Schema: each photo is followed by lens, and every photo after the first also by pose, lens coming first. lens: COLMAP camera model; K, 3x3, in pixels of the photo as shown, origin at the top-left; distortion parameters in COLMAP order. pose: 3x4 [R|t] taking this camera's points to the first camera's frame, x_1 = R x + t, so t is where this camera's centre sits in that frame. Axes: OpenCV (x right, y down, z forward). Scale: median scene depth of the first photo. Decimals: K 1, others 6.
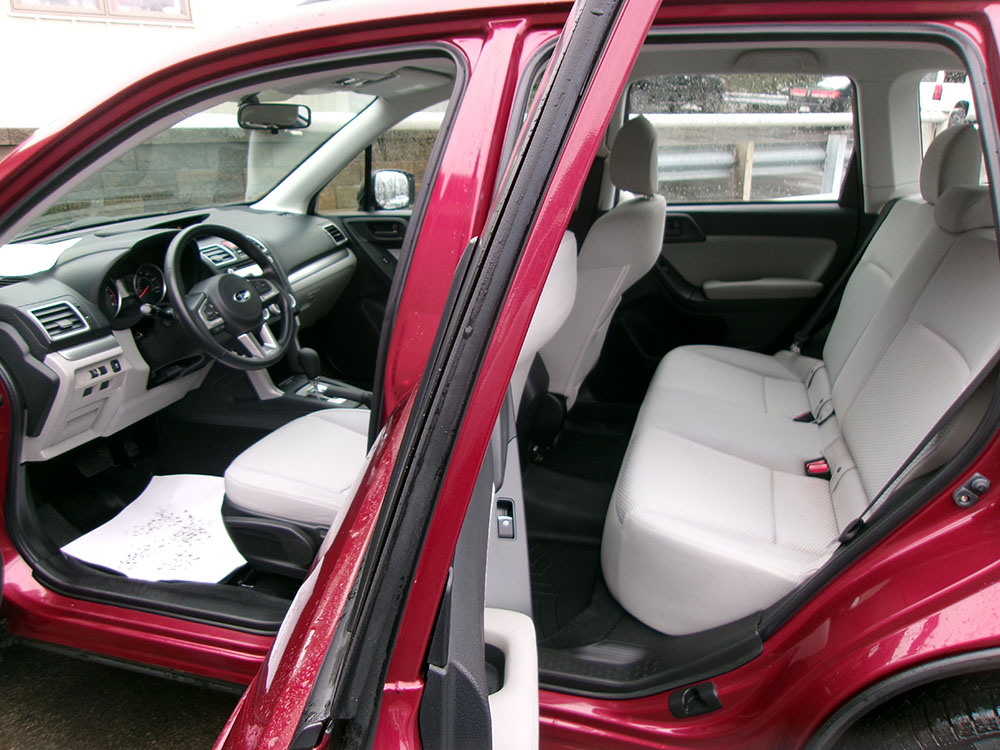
lens RADIAL K [[765.8, 0, 504.4], [0, 765.8, 378.8], [0, 0, 1]] dist [-0.021699, 0.041118]
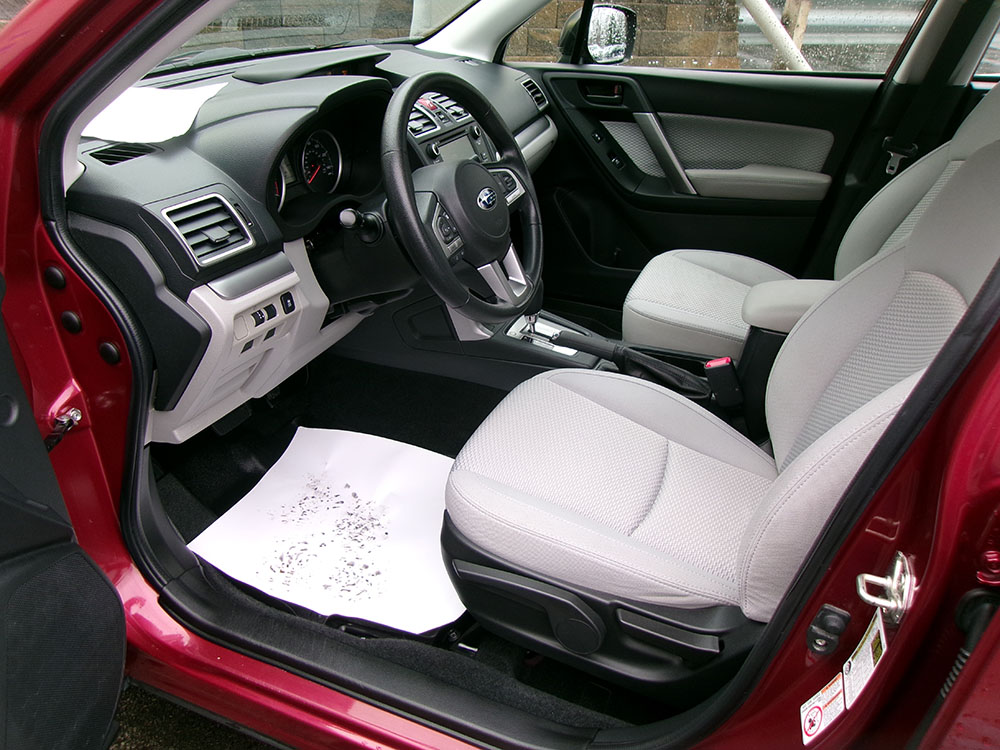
lens RADIAL K [[765.8, 0, 498.4], [0, 765.8, 374.1], [0, 0, 1]] dist [-0.021699, 0.041118]
pose [[0.994016, 0.088985, -0.063361, -0.290142], [-0.077151, 0.982507, 0.169491, -0.077572], [0.077335, -0.163589, 0.983493, 0.386720]]
